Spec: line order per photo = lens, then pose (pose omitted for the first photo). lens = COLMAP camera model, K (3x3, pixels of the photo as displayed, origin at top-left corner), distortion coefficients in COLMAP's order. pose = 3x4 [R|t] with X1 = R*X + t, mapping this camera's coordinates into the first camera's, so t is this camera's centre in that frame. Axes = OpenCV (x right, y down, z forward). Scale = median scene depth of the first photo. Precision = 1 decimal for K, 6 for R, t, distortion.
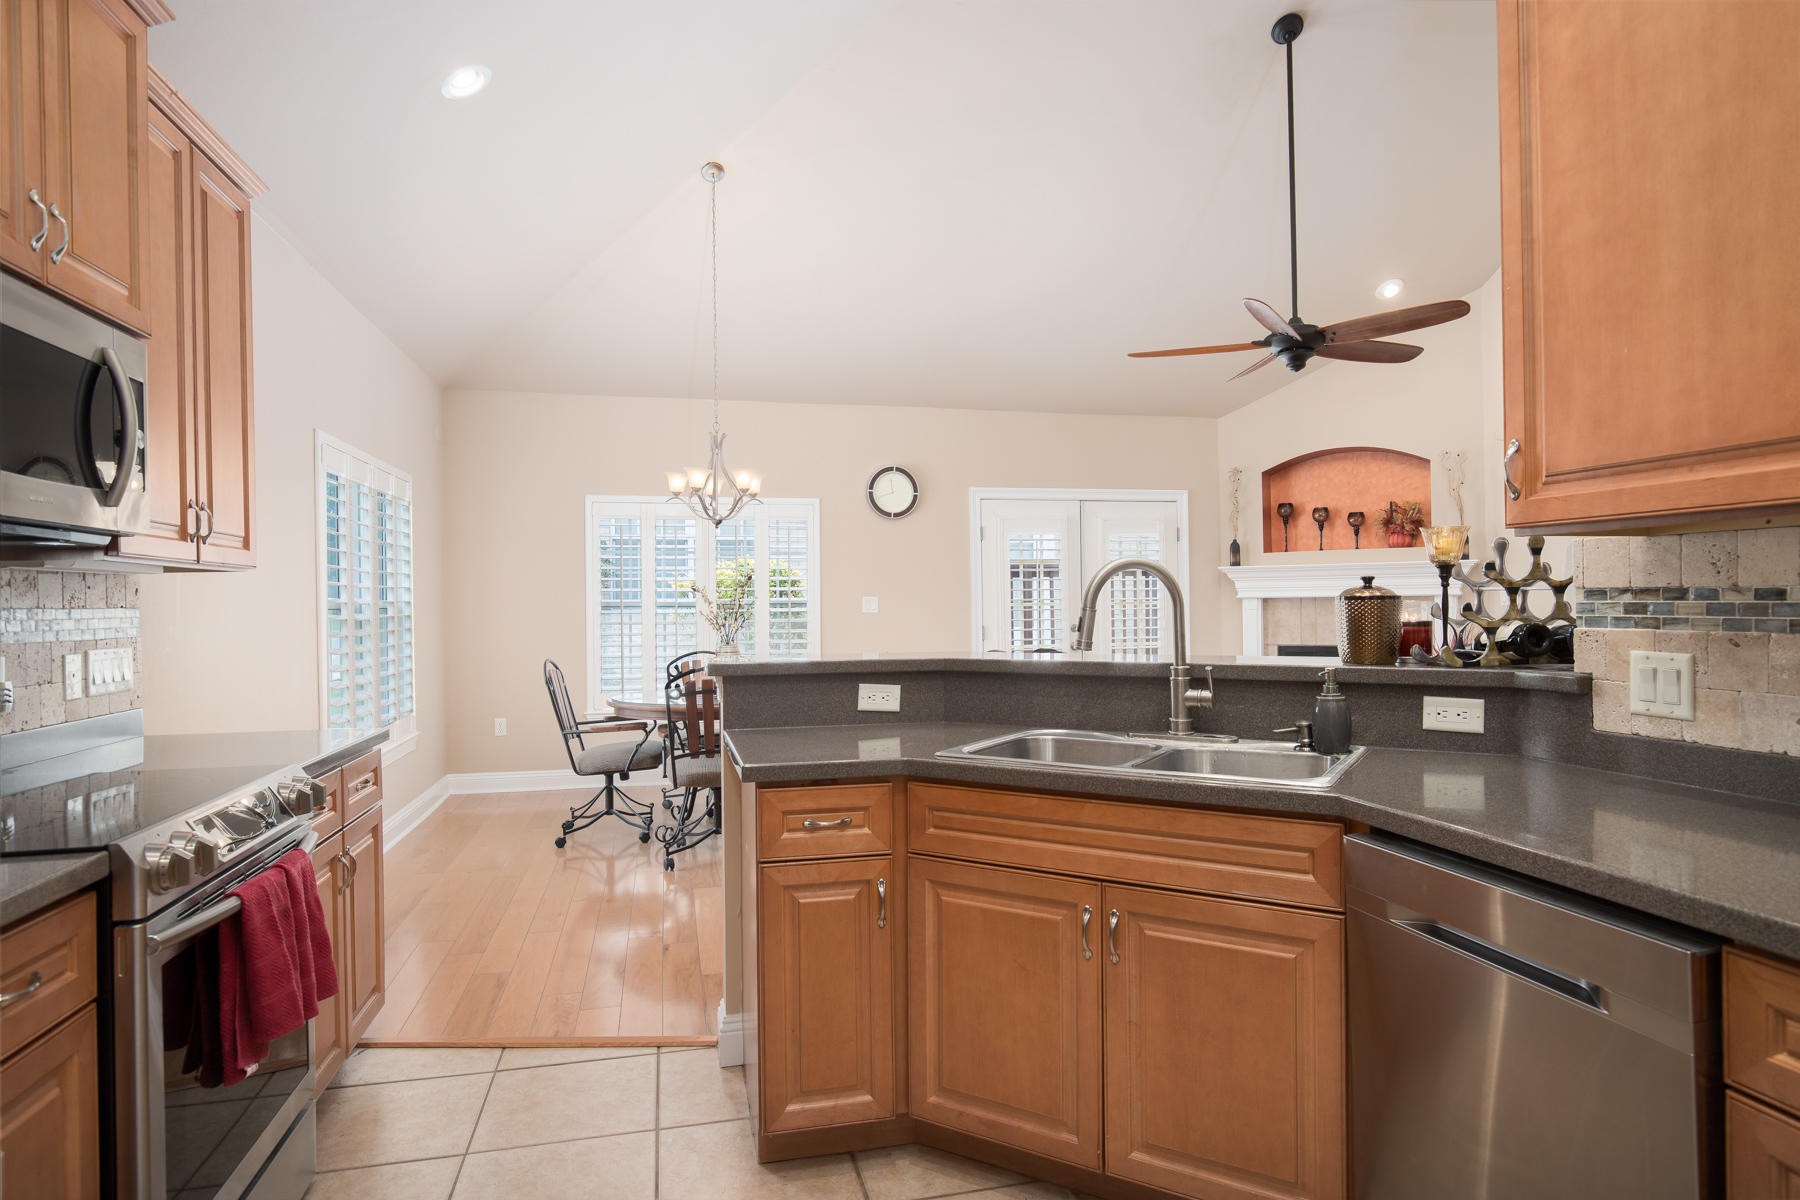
lens RADIAL K [[1019.5, 0, 900.0], [0, 1019.5, 600.0], [0, 0, 1]] dist [-0.000137, 0.000098]
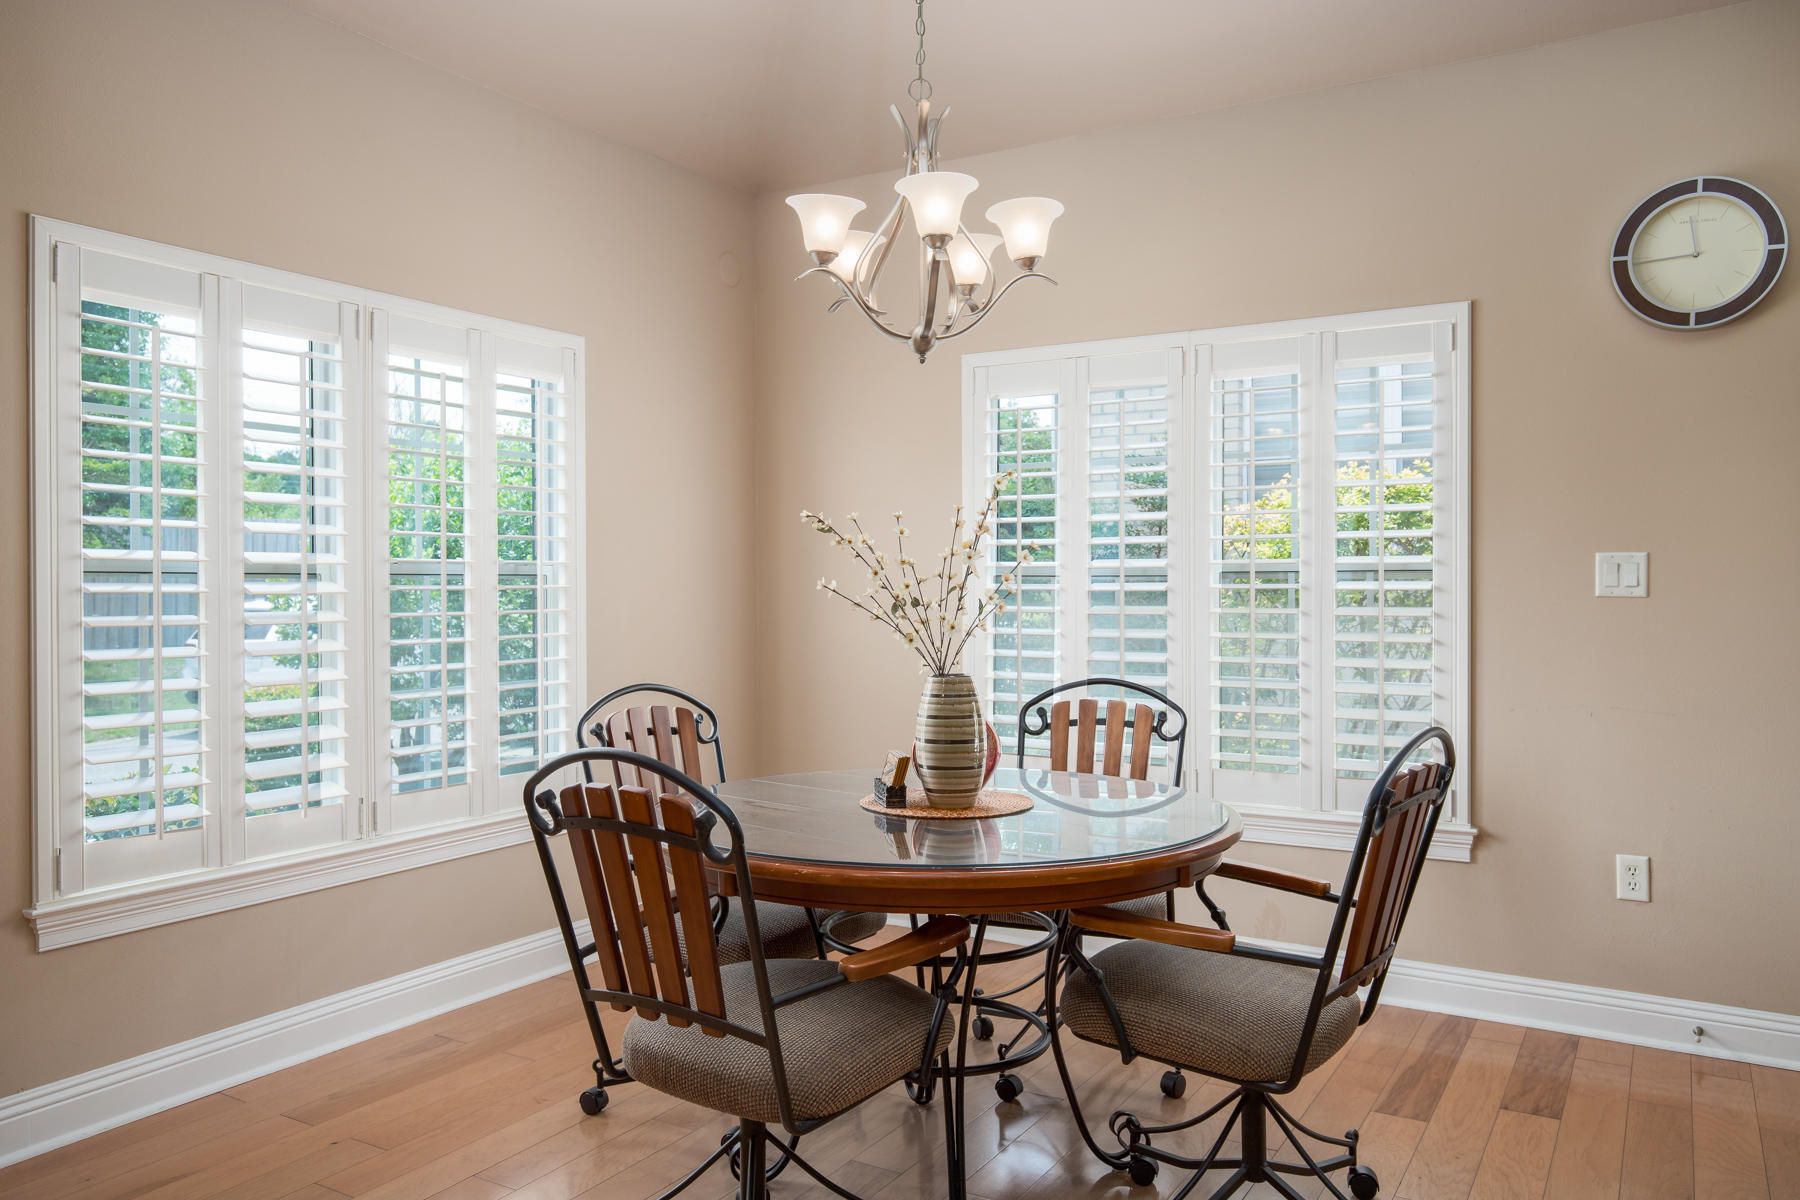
lens RADIAL K [[1258.2, 0, 898.9], [0, 1258.2, 573.1], [0, 0, 1]] dist [-0.001988, -0.001744]
pose [[0.705307, 0.008003, -0.708857, 0.104029], [-0.004990, 0.999968, 0.006324, 0.002274], [0.708884, -0.000923, 0.705324, 0.492151]]
